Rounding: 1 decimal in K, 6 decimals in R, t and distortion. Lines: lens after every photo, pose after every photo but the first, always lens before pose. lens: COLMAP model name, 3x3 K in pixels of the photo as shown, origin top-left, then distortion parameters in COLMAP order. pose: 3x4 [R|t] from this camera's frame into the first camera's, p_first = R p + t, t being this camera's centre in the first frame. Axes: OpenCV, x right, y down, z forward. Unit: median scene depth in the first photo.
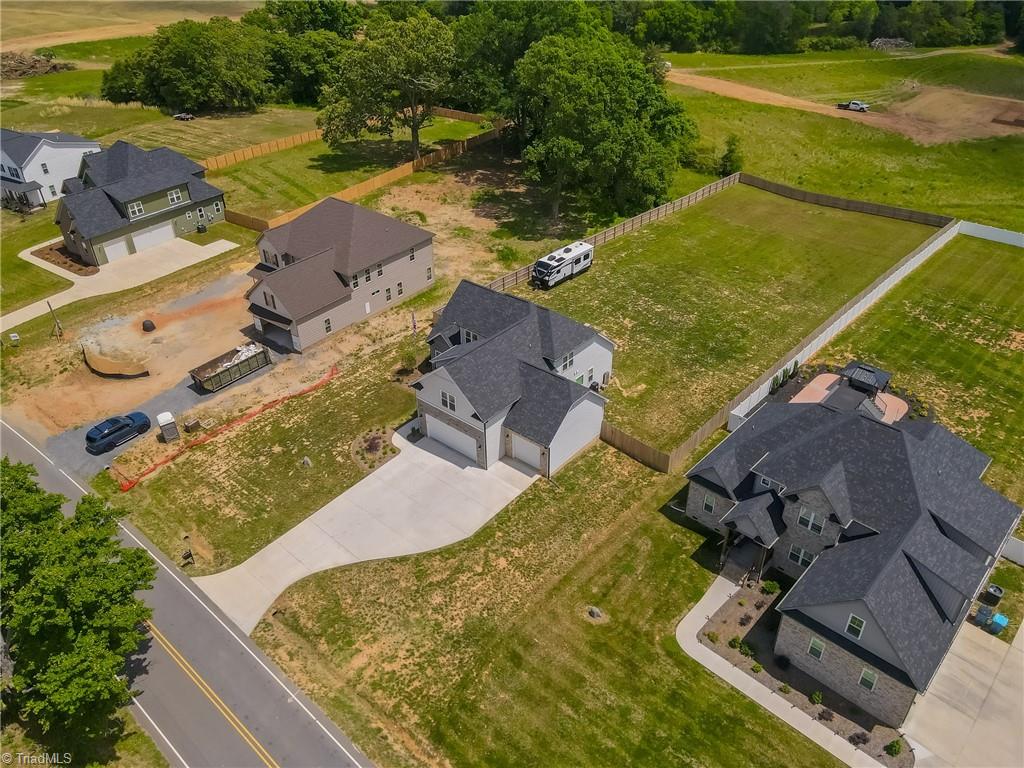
lens RADIAL K [[750.3, 0, 512.0], [0, 750.3, 384.0], [0, 0, 1]] dist [-0.008498, 0.049078]
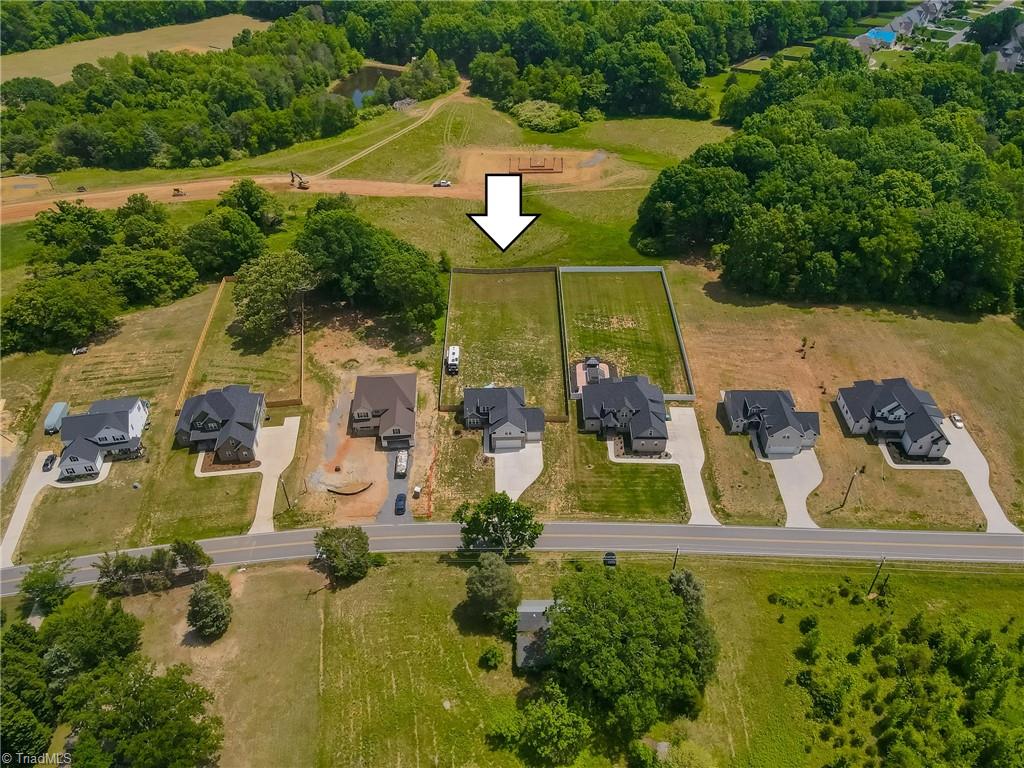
lens RADIAL K [[750.3, 0, 512.0], [0, 750.3, 384.0], [0, 0, 1]] dist [-0.008498, 0.049078]
pose [[0.749329, -0.413681, 0.517083, -1.183834], [0.373286, 0.908847, 0.186157, -0.538797], [-0.546959, 0.053527, 0.835447, -1.127367]]
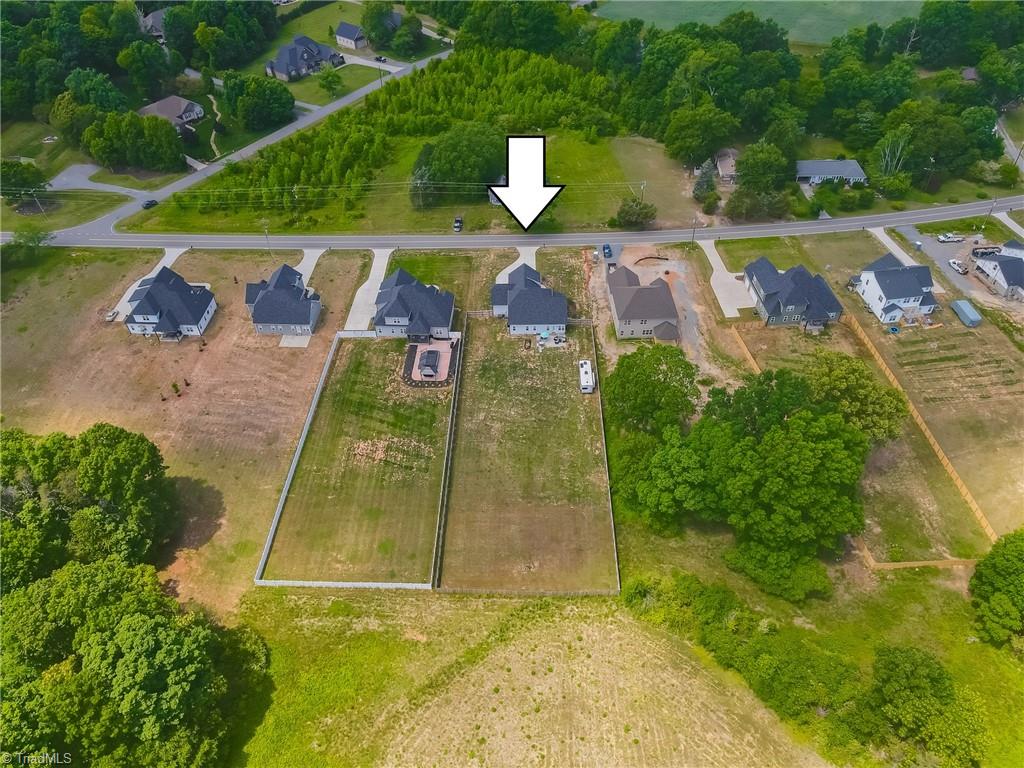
lens RADIAL K [[750.3, 0, 512.0], [0, 750.3, 384.0], [0, 0, 1]] dist [-0.008498, 0.049078]
pose [[-0.765950, 0.465260, -0.443682, 1.310670], [-0.334665, 0.300699, 0.893073, -2.200268], [0.548926, 0.832534, -0.074614, 1.294045]]
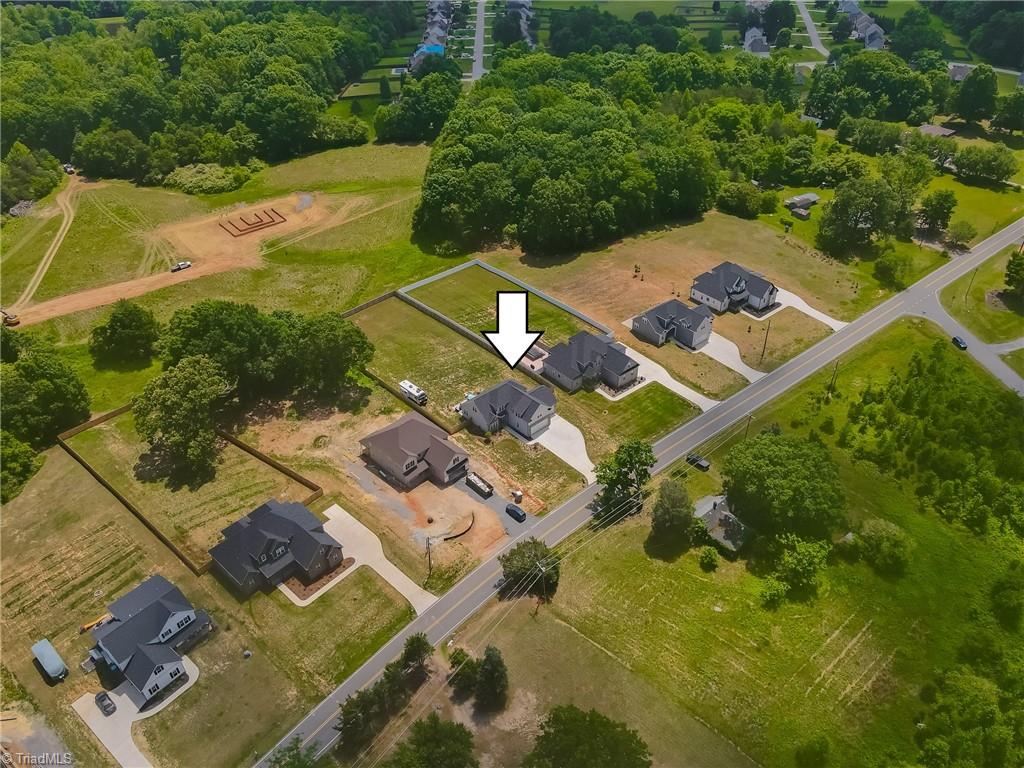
lens RADIAL K [[750.3, 0, 512.0], [0, 750.3, 384.0], [0, 0, 1]] dist [-0.008498, 0.049078]
pose [[0.131873, -0.583373, 0.801427, -1.998348], [0.566243, 0.707930, 0.422141, -1.146927], [-0.813620, 0.398133, 0.423688, -0.210489]]
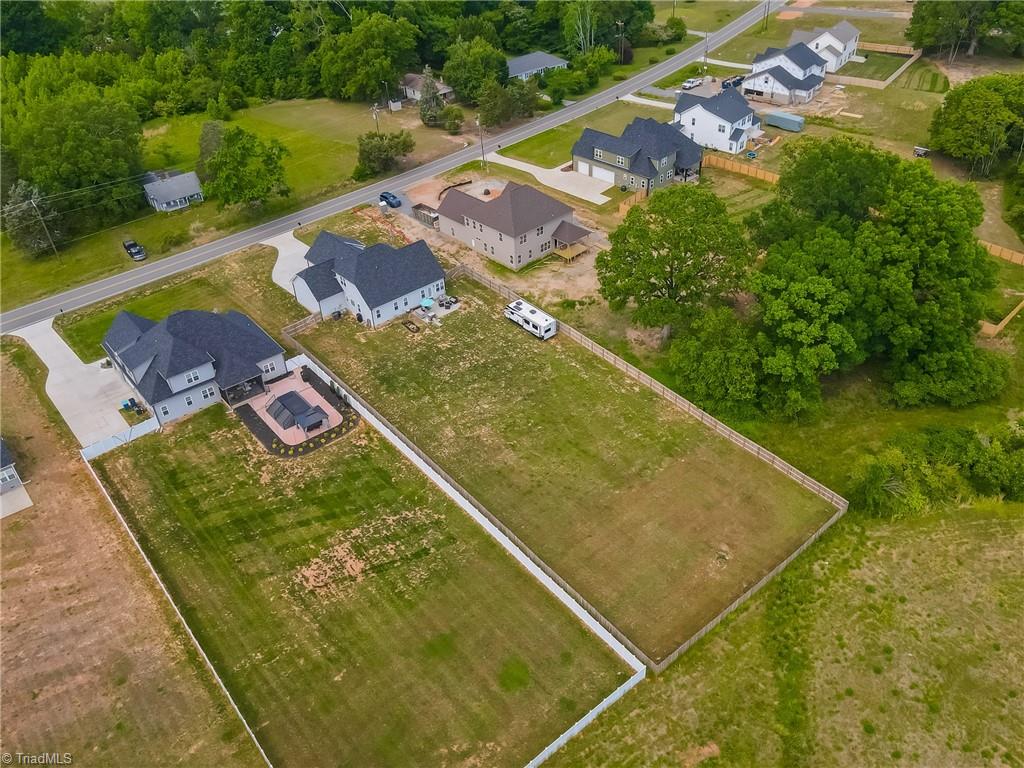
lens RADIAL K [[844.1, 0, 560.9], [0, 844.1, 428.5], [0, 0, 1]] dist [-0.010501, 0.060566]
pose [[-0.108026, 0.642393, -0.758724, 1.532727], [-0.541020, 0.602293, 0.586976, -1.108420], [0.834043, 0.473894, 0.282485, 0.894211]]
